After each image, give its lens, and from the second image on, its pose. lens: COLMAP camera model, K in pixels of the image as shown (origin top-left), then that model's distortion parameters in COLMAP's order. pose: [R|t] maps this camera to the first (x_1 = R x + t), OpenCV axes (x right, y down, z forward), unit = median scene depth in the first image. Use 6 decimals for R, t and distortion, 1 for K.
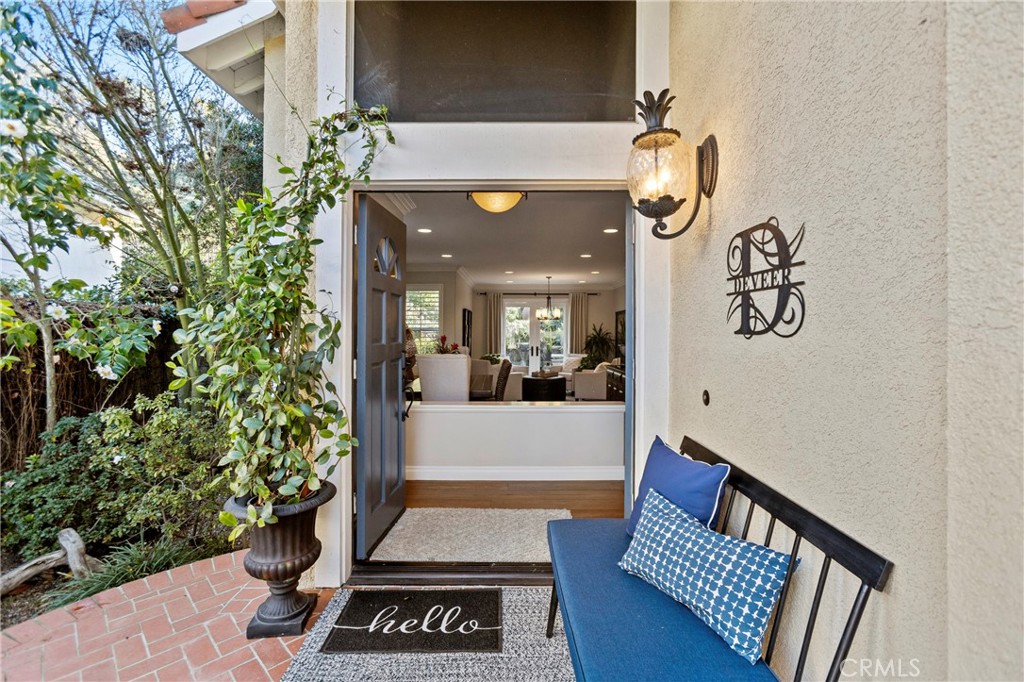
lens RADIAL K [[453.9, 0, 509.5], [0, 453.9, 336.4], [0, 0, 1]] dist [0.001794, 0.000099]
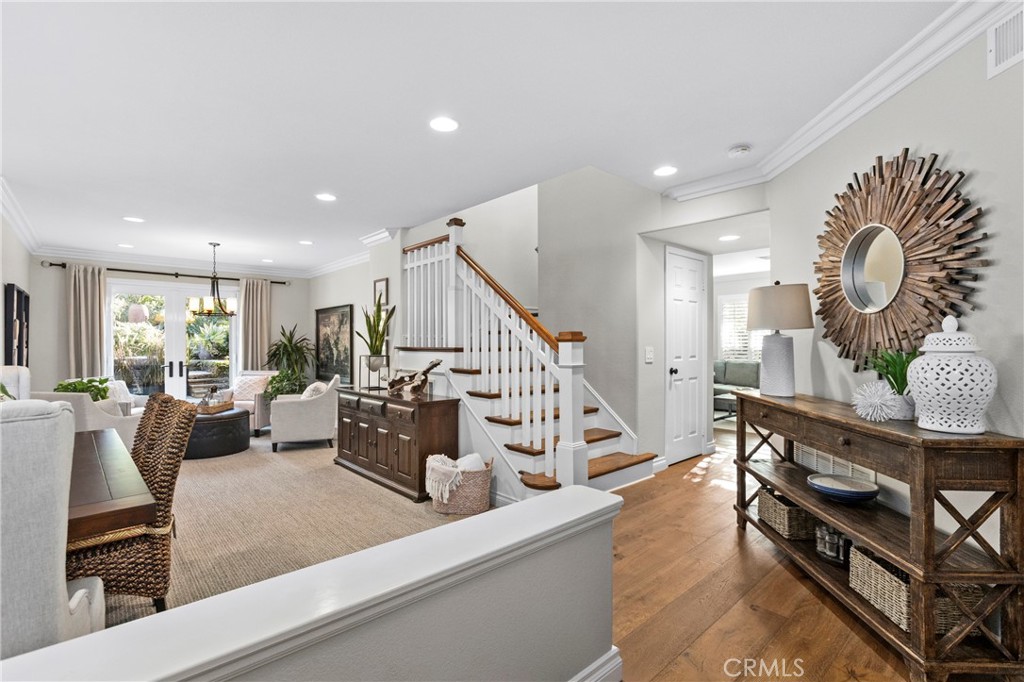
lens RADIAL K [[473.7, 0, 512.9], [0, 473.7, 344.1], [0, 0, 1]] dist [-0.001903, -0.000241]
pose [[0.749005, -0.001258, 0.662563, -0.028122], [0.005598, 0.999975, -0.004429, 0.005197], [-0.662541, 0.007026, 0.748993, 0.246296]]
